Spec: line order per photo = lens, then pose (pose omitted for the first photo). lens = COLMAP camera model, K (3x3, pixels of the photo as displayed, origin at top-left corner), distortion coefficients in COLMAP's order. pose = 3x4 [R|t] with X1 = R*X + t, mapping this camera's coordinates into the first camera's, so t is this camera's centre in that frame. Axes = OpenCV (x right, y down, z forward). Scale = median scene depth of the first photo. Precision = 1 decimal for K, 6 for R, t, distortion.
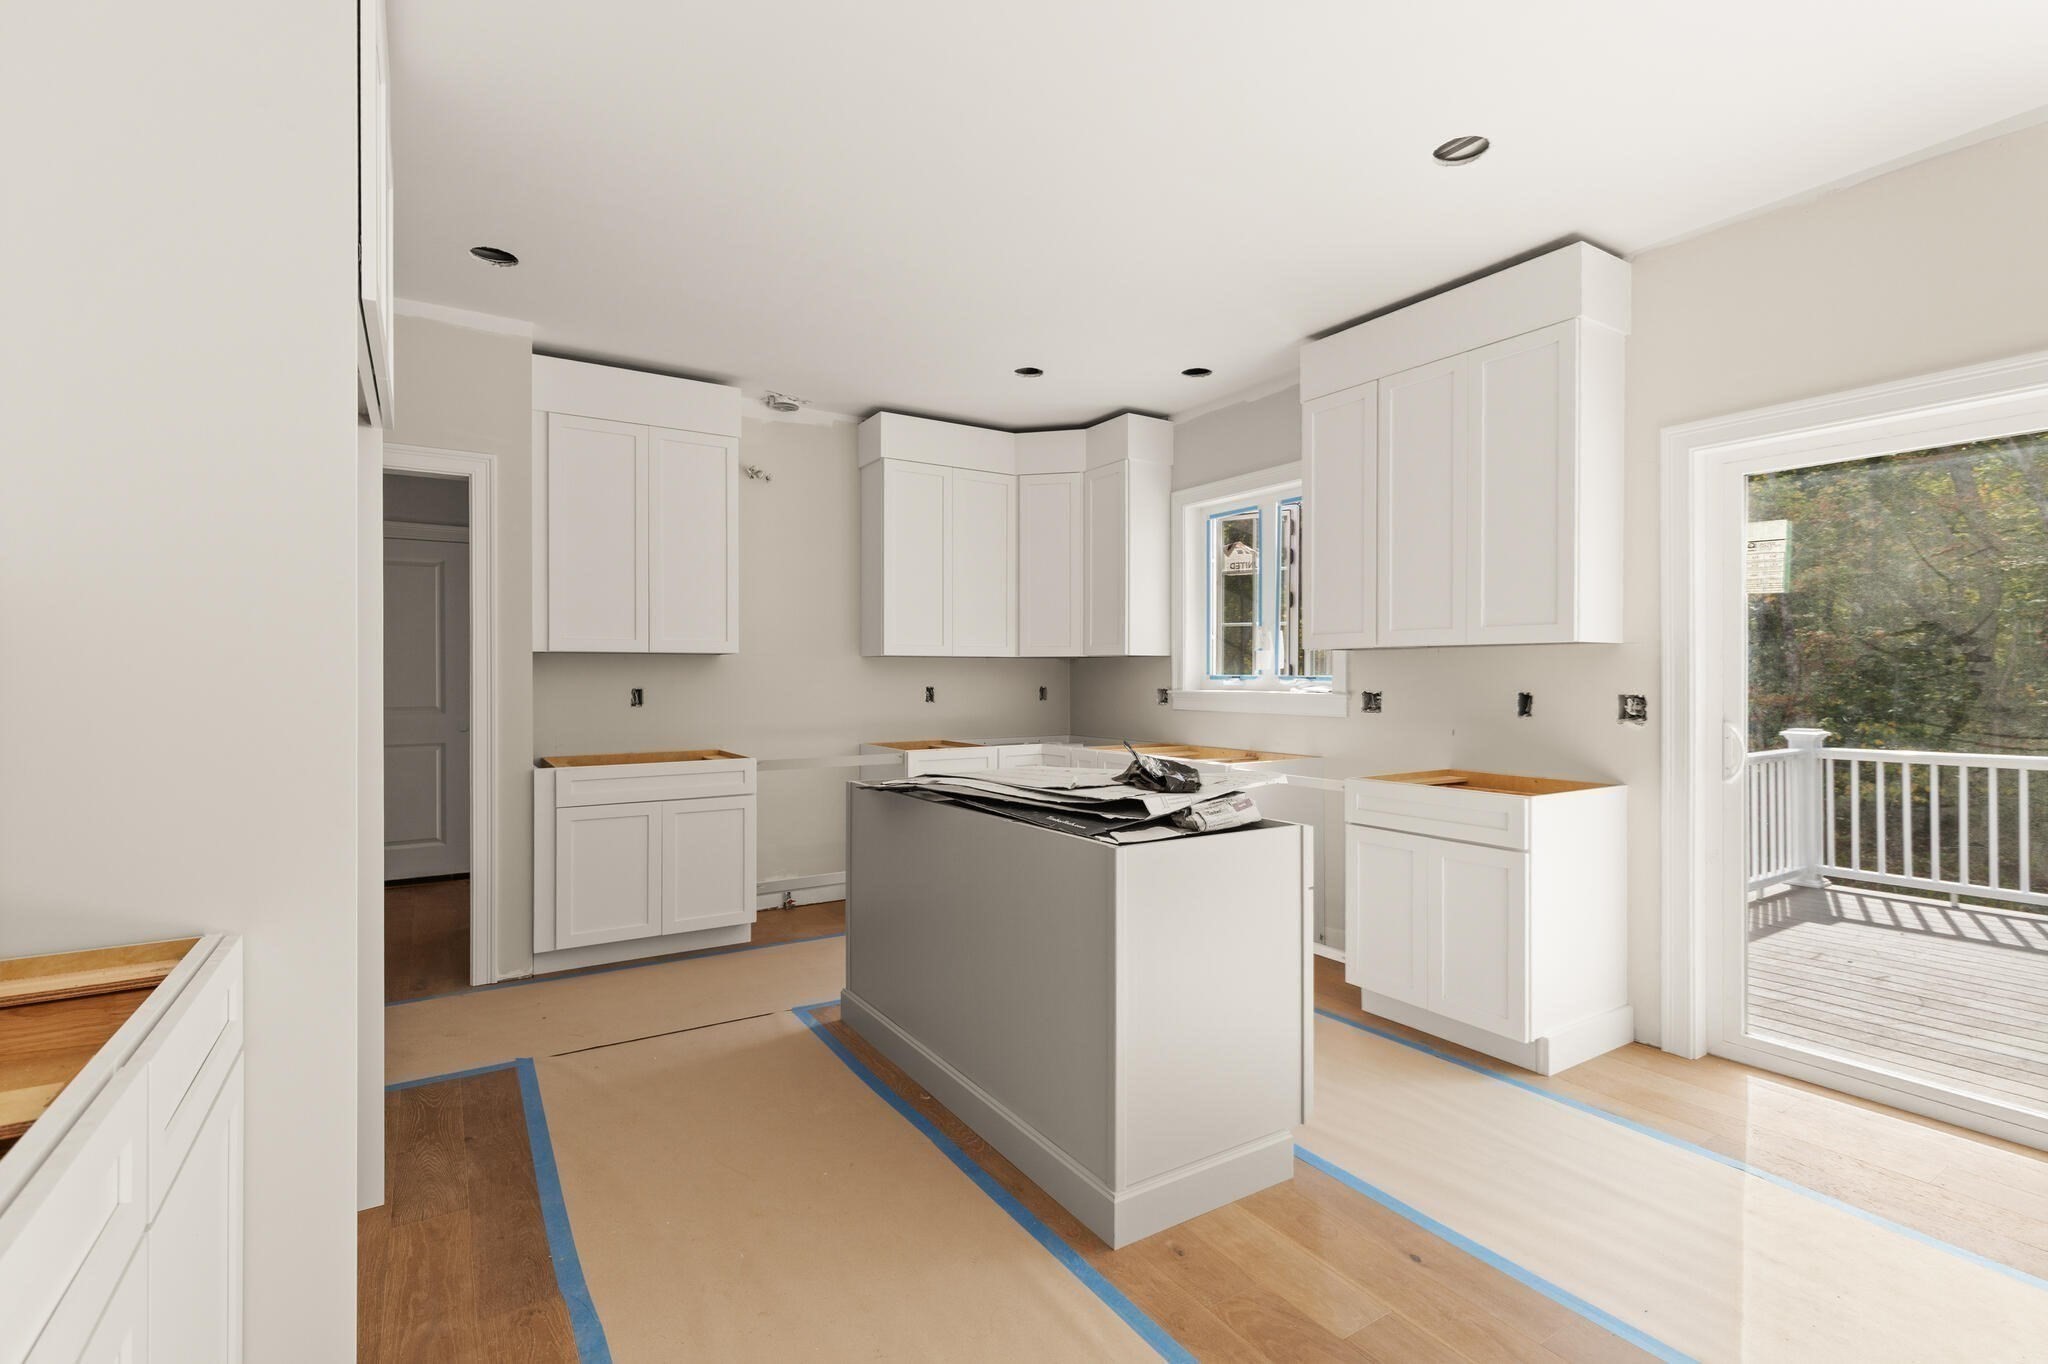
lens RADIAL K [[938.4, 0, 1025.5], [0, 938.4, 679.1], [0, 0, 1]] dist [0.000270, -0.000277]
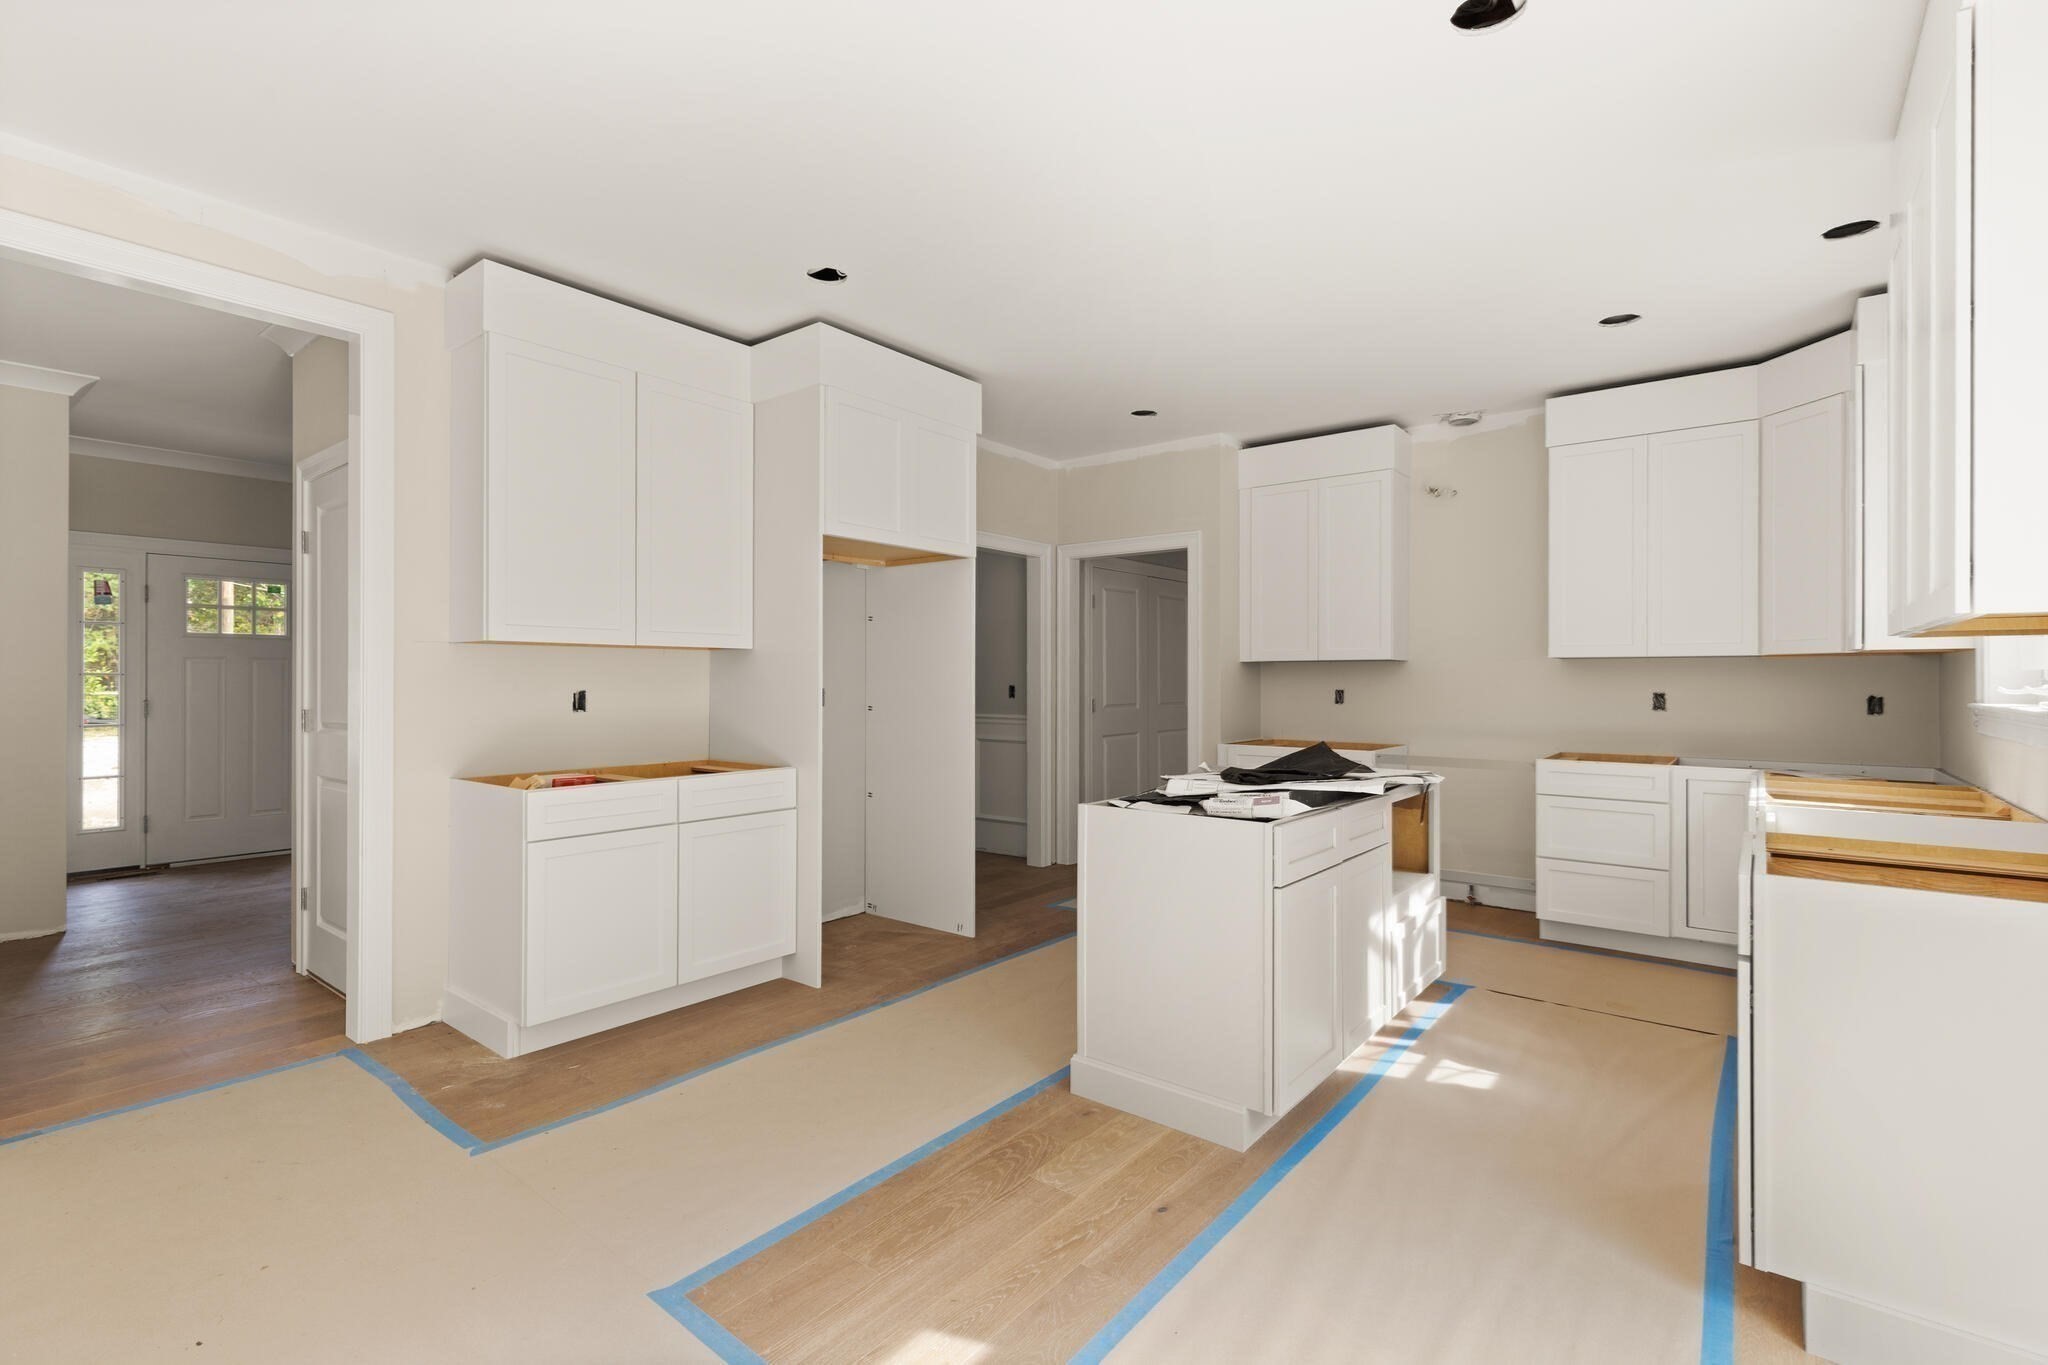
lens RADIAL K [[929.0, 0, 1024.0], [0, 929.0, 682.5], [0, 0, 1]] dist [0.000031, -0.000070]
pose [[0.320133, 0.003886, -0.947364, 0.737588], [-0.004876, 0.999985, 0.002454, -0.000583], [0.947360, 0.003834, 0.320148, 0.264640]]
